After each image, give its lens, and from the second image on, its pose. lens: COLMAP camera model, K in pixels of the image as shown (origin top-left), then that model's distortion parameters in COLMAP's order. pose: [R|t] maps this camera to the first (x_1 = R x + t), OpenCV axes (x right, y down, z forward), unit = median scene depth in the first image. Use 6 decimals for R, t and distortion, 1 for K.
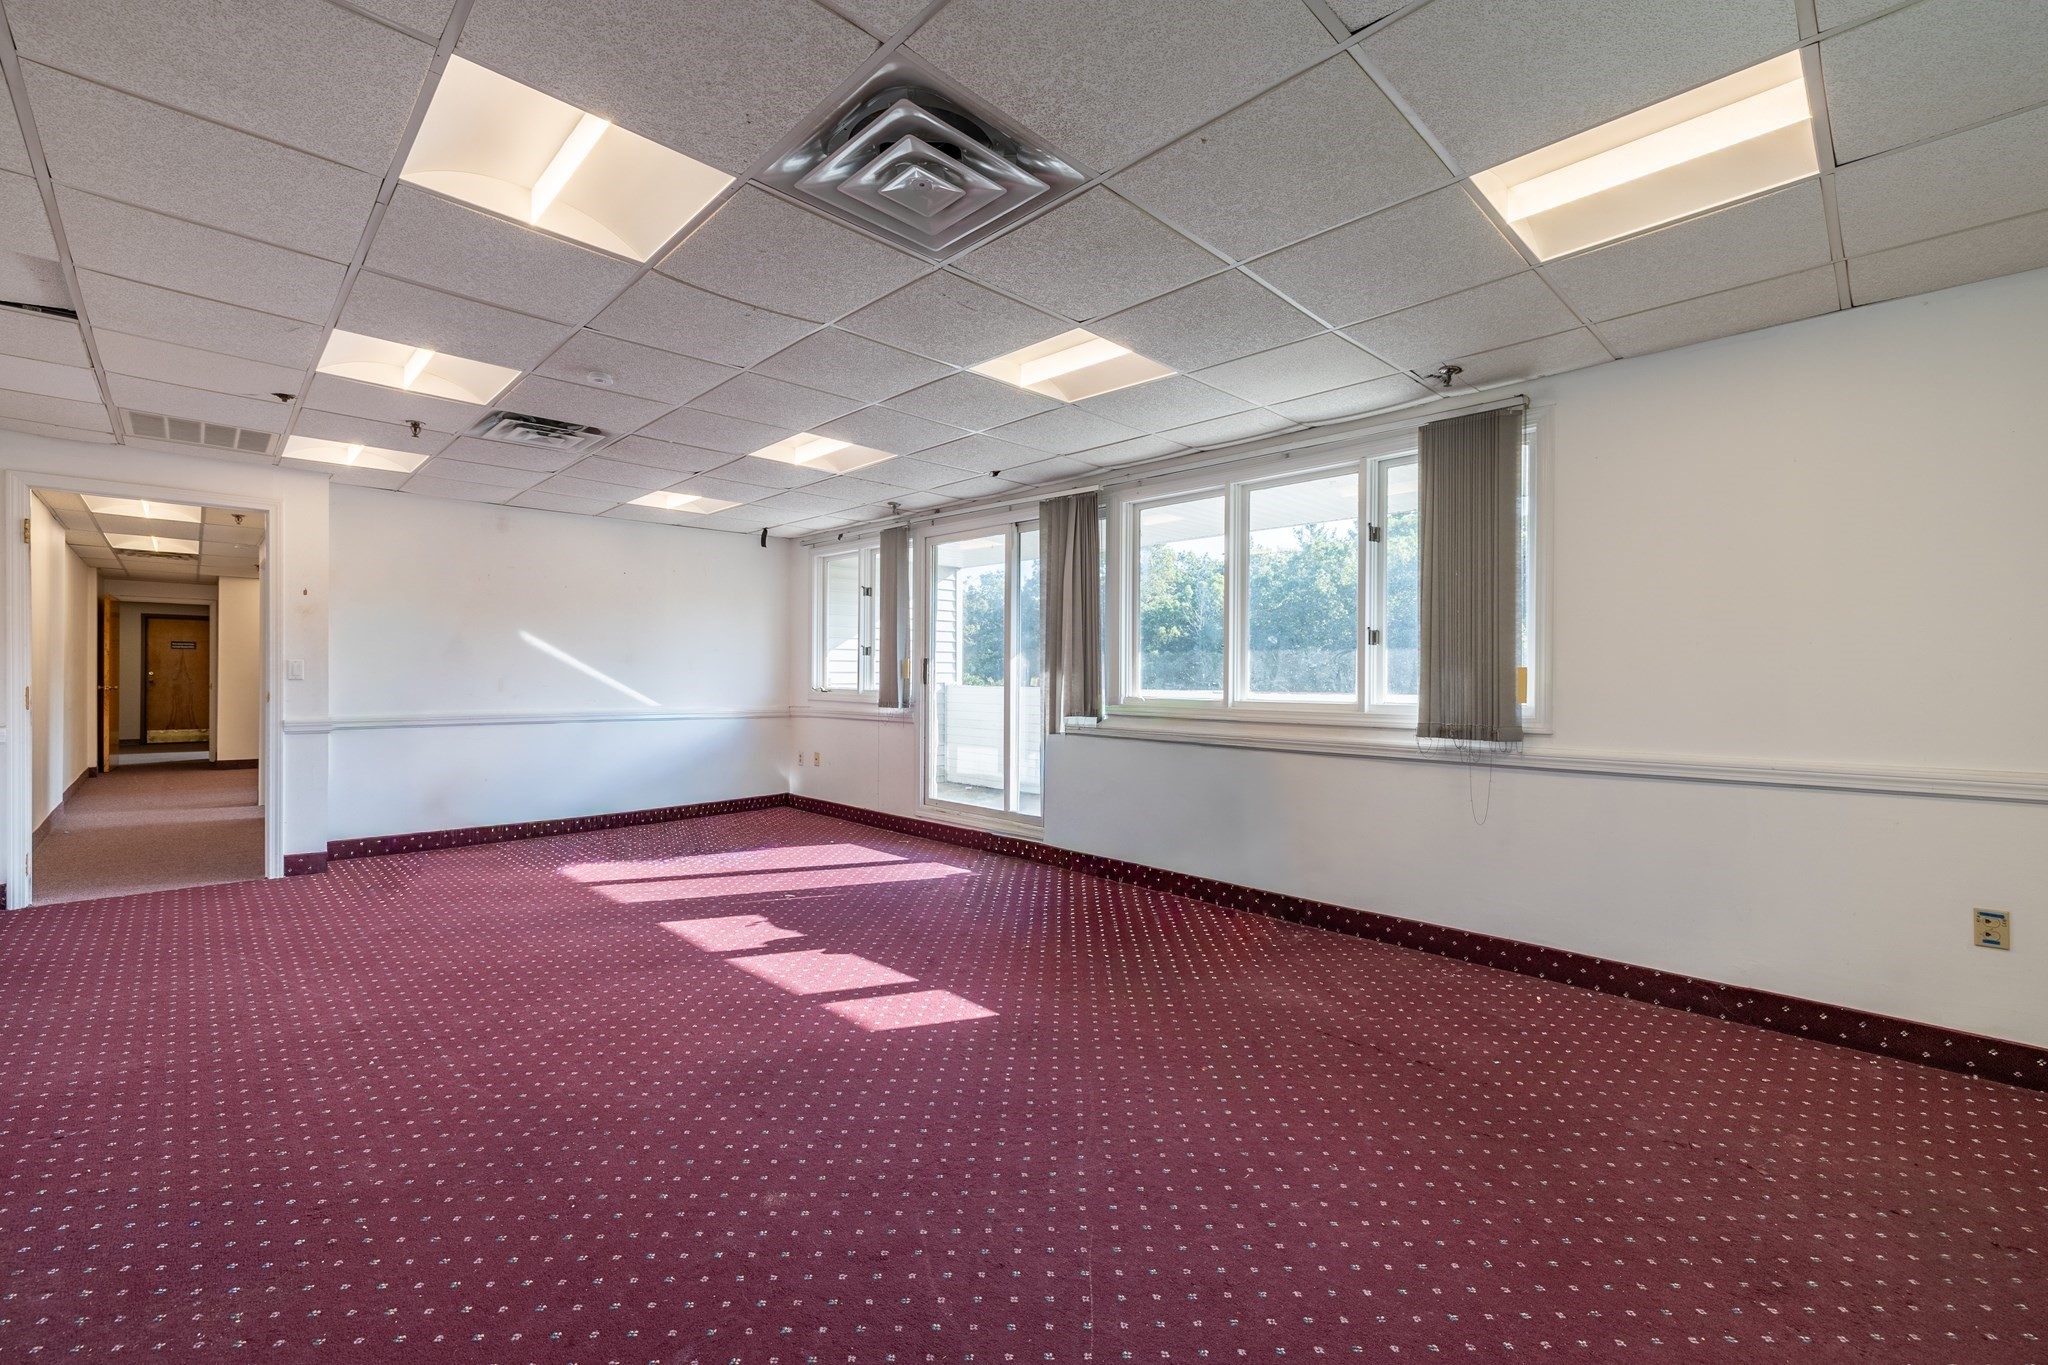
lens RADIAL K [[858.1, 0, 1014.0], [0, 858.1, 684.6], [0, 0, 1]] dist [-0.001946, 0.000777]
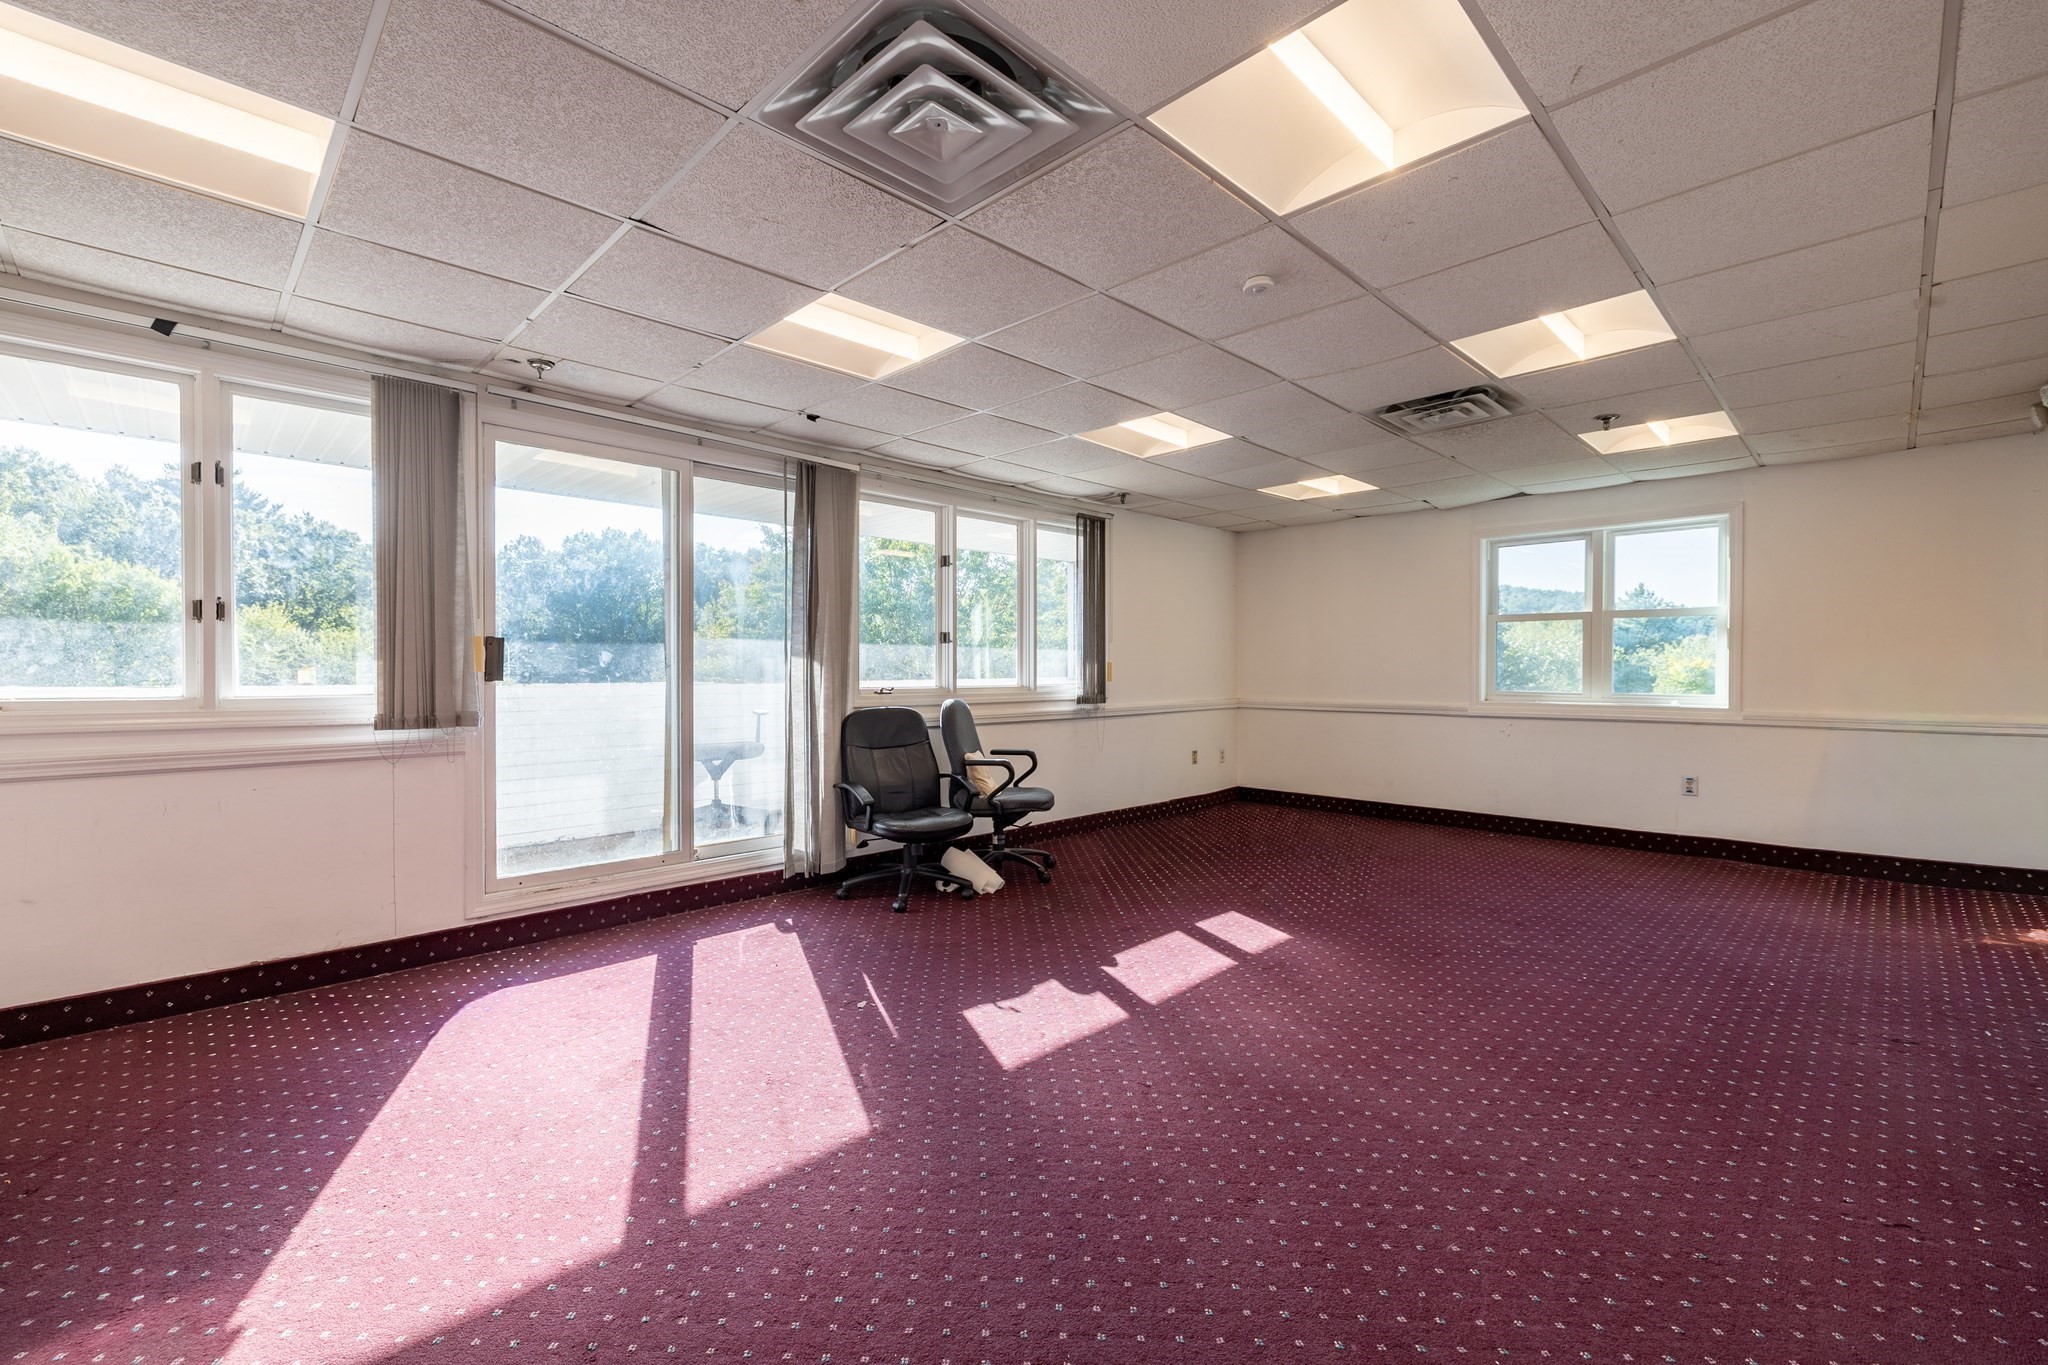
lens RADIAL K [[858.1, 0, 1027.5], [0, 858.1, 666.2], [0, 0, 1]] dist [-0.001946, 0.000777]
pose [[-0.009333, -0.006361, 0.999936, -1.129557], [0.002774, 0.999976, 0.006388, -0.020366], [-0.999953, 0.002834, -0.009315, 1.078308]]
